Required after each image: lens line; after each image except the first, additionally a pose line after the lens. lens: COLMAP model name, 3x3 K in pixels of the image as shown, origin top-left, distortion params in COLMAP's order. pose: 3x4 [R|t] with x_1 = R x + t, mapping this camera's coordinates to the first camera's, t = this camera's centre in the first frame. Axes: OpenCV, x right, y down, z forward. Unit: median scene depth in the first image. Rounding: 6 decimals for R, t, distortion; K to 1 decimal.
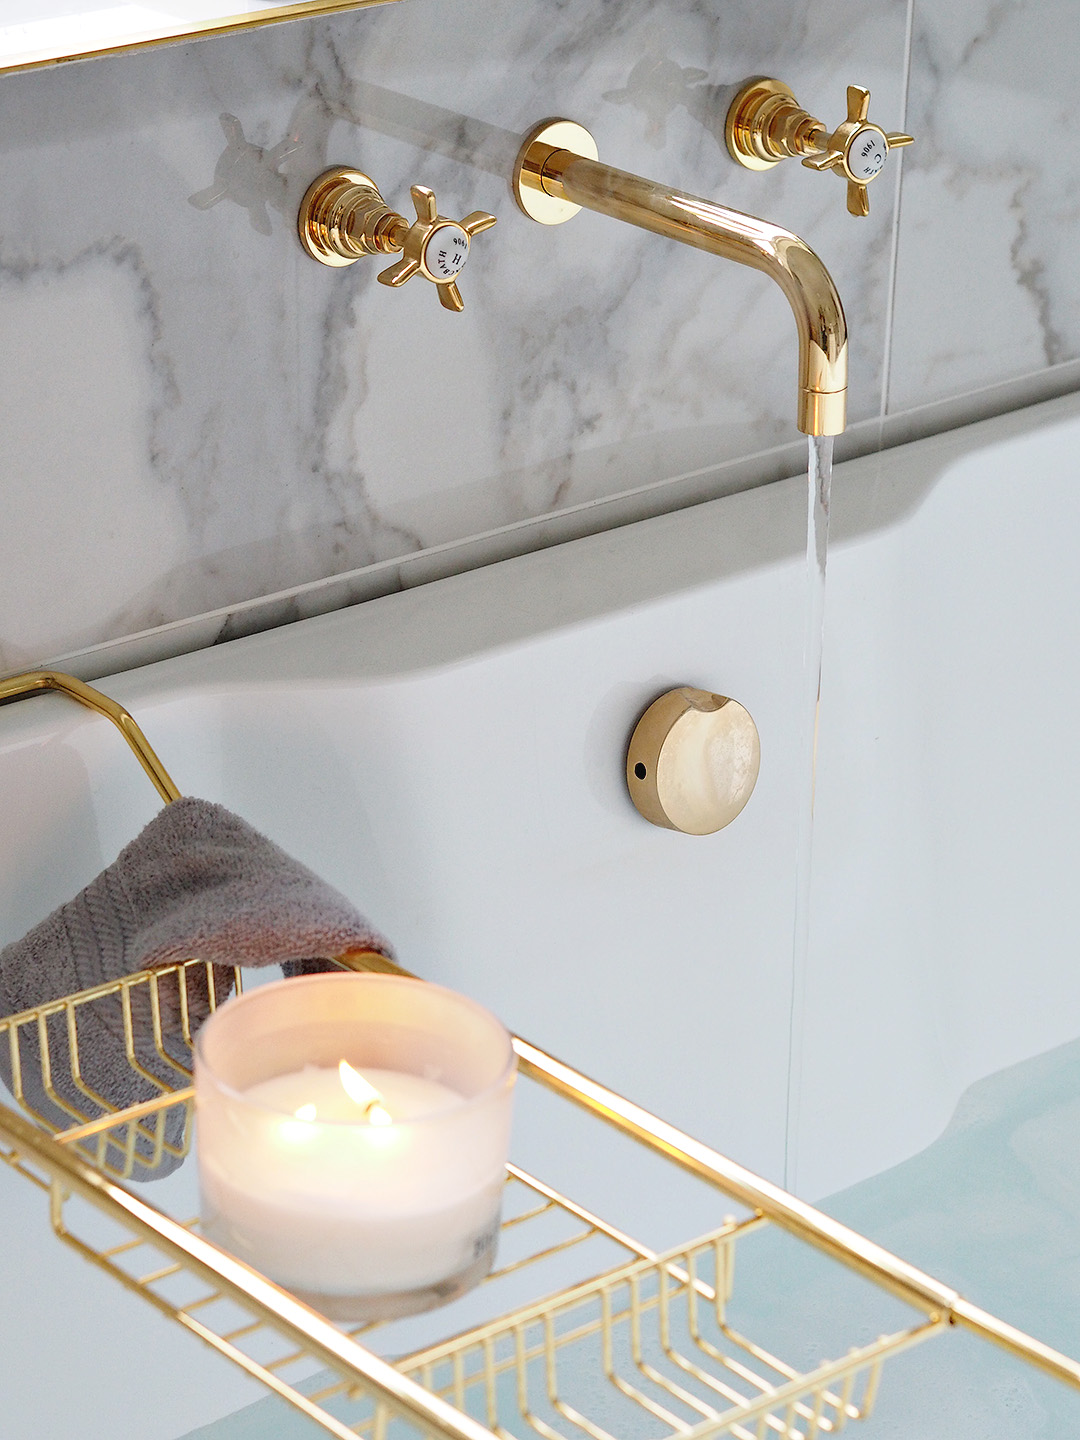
lens RADIAL K [[3822.4, 0, 540.0], [0, 3822.4, 720.0], [0, 0, 1]] dist [0.145832, -0.192673]
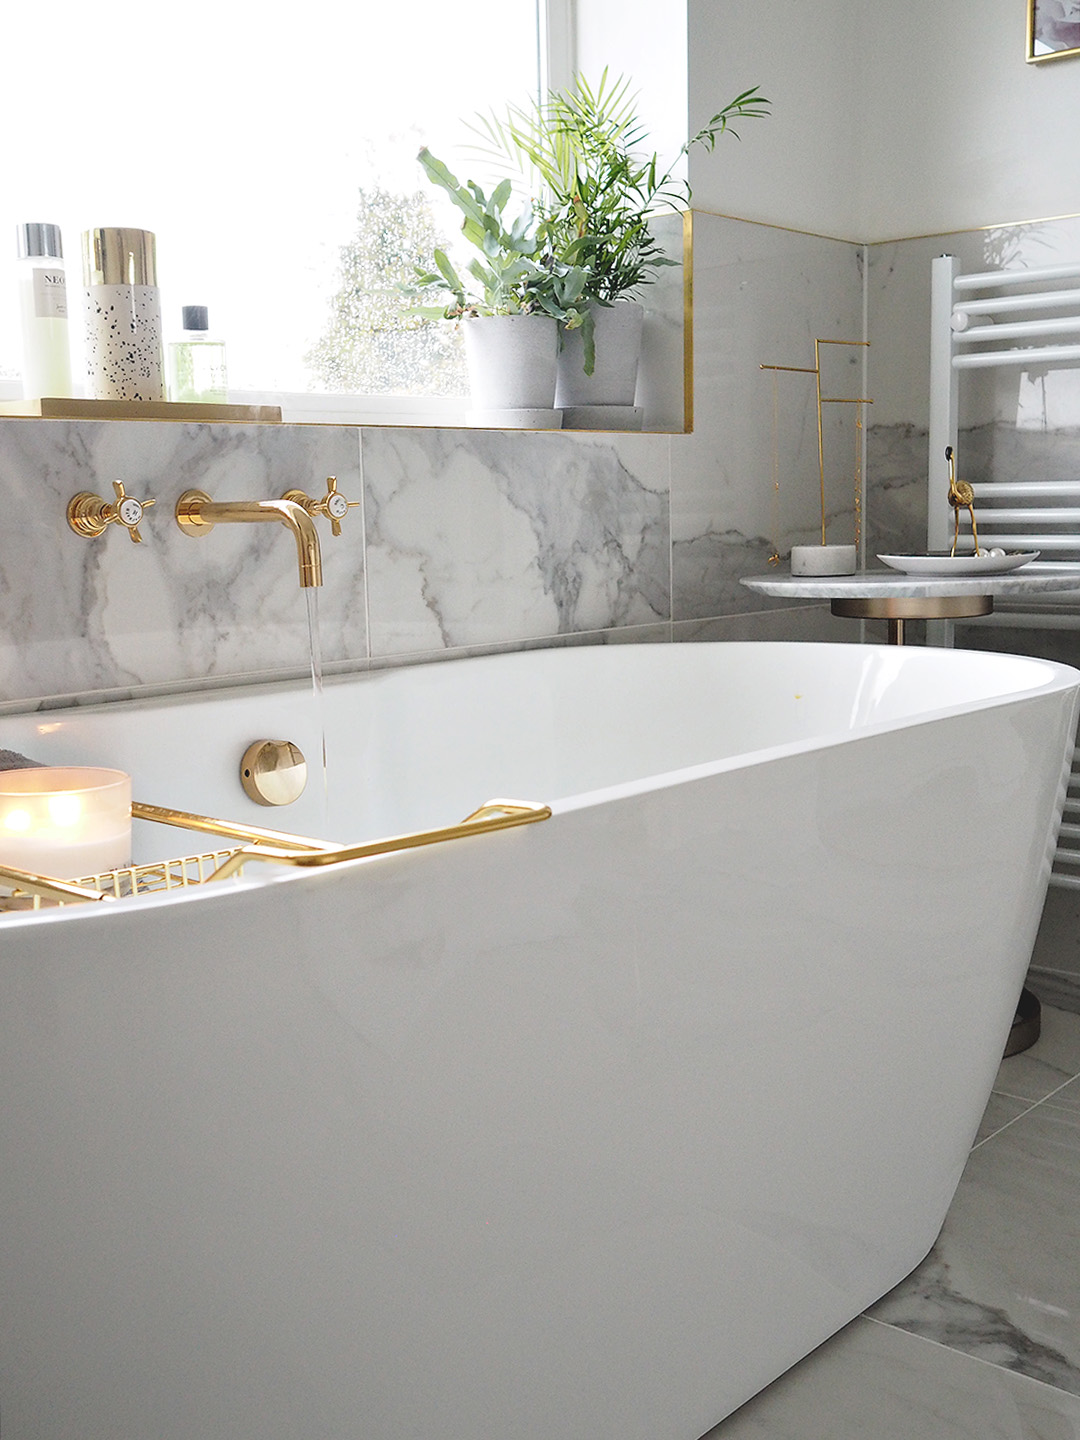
lens RADIAL K [[1498.8, 0, 540.0], [0, 1498.8, 720.0], [0, 0, 1]] dist [-0.016406, 0.012991]
pose [[0.990668, -0.062147, 0.121305, 0.089991], [0.093762, 0.956690, -0.275596, 0.233798], [-0.098924, 0.284398, 0.953589, 0.179560]]
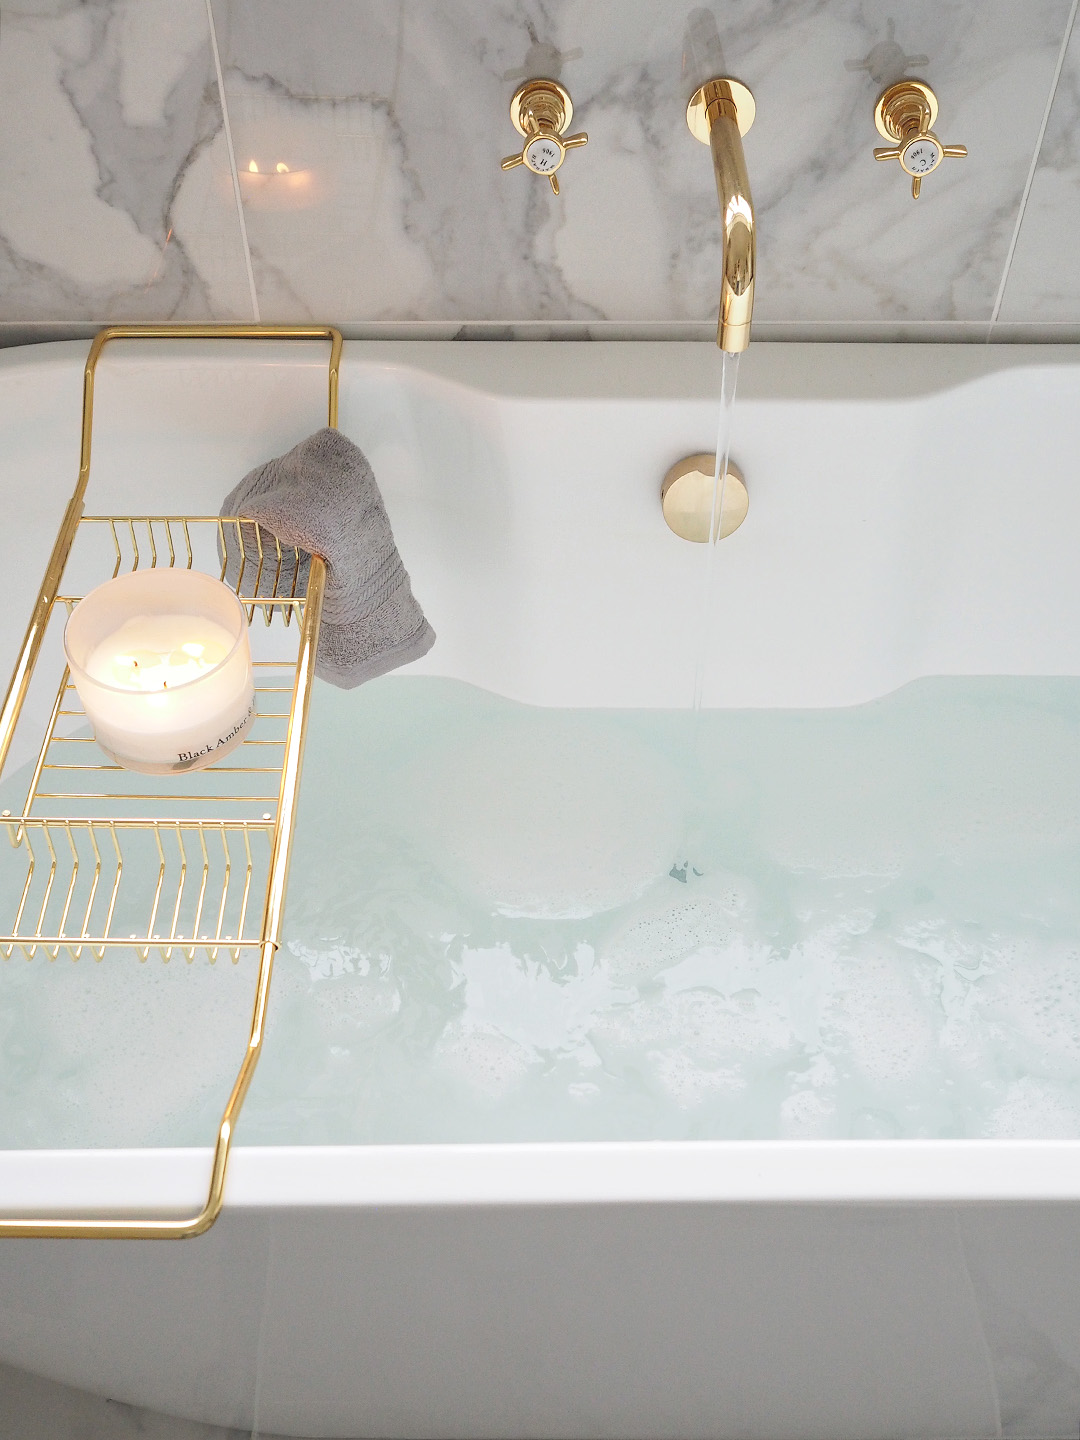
lens RADIAL K [[1498.8, 0, 540.0], [0, 1498.8, 720.0], [0, 0, 1]] dist [-0.016406, 0.012991]
pose [[0.765799, 0.463599, -0.445676, 0.325521], [-0.254201, 0.854818, 0.452403, -0.187442], [0.590706, -0.233158, 0.772466, 0.446170]]
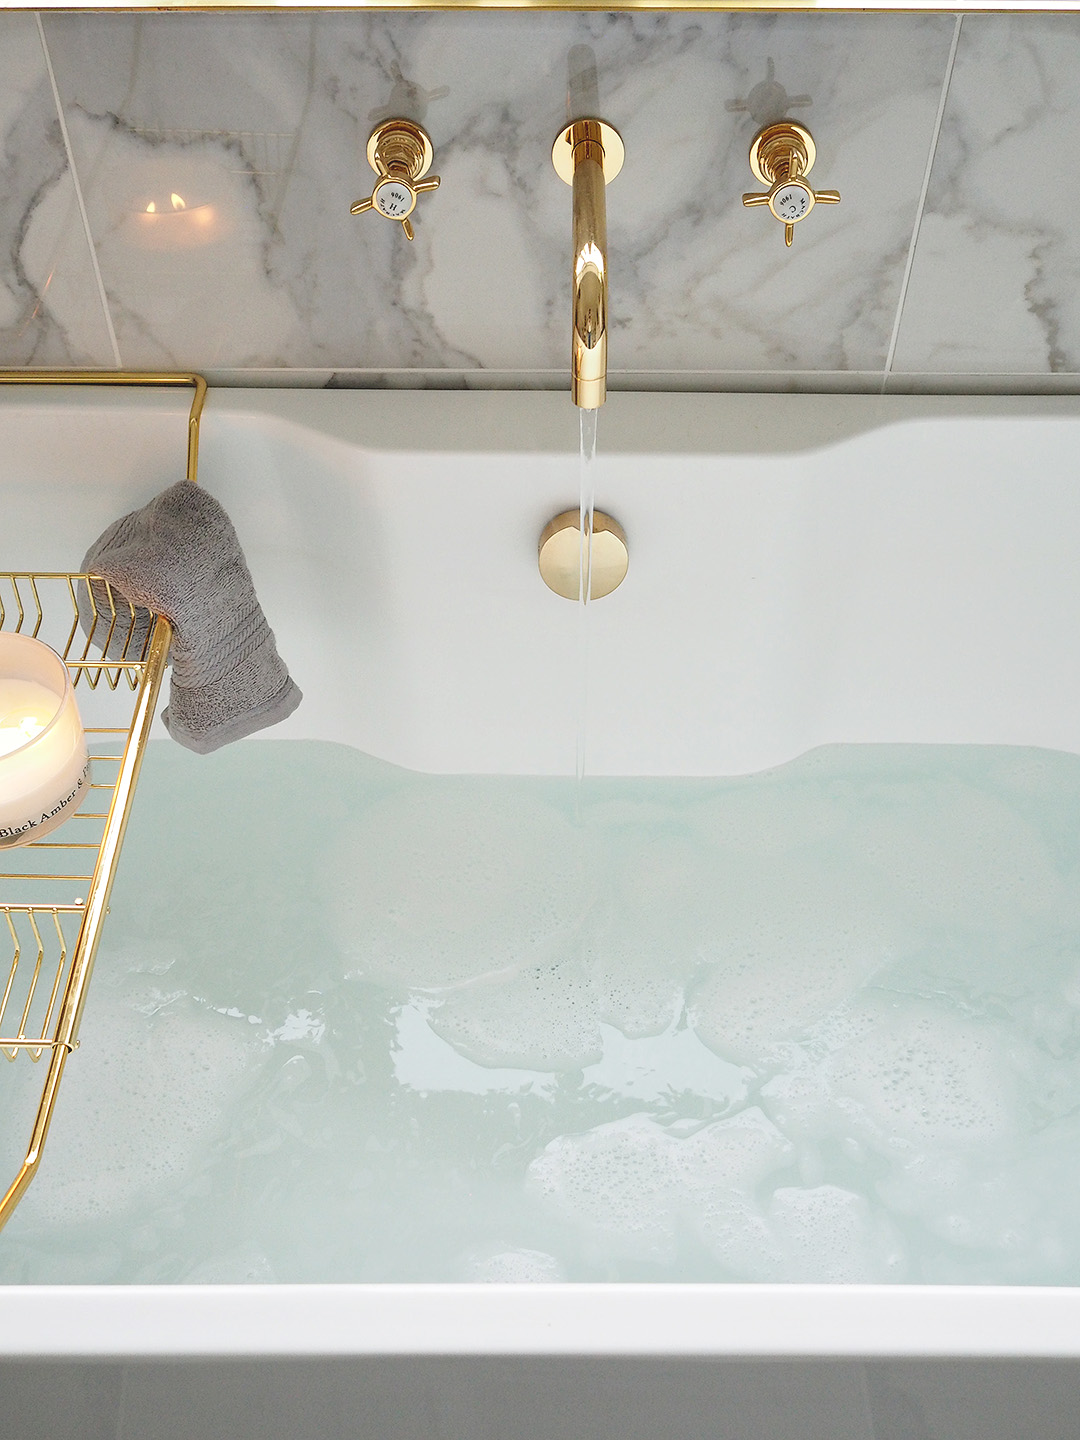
lens RADIAL K [[1480.4, 0, 540.0], [0, 1480.4, 720.0], [0, 0, 1]] dist [-0.017924, 0.016137]
pose [[0.763372, 0.462305, -0.451152, 0.341232], [-0.259227, 0.858962, 0.441571, -0.201623], [0.591663, -0.220132, 0.775549, 0.511938]]
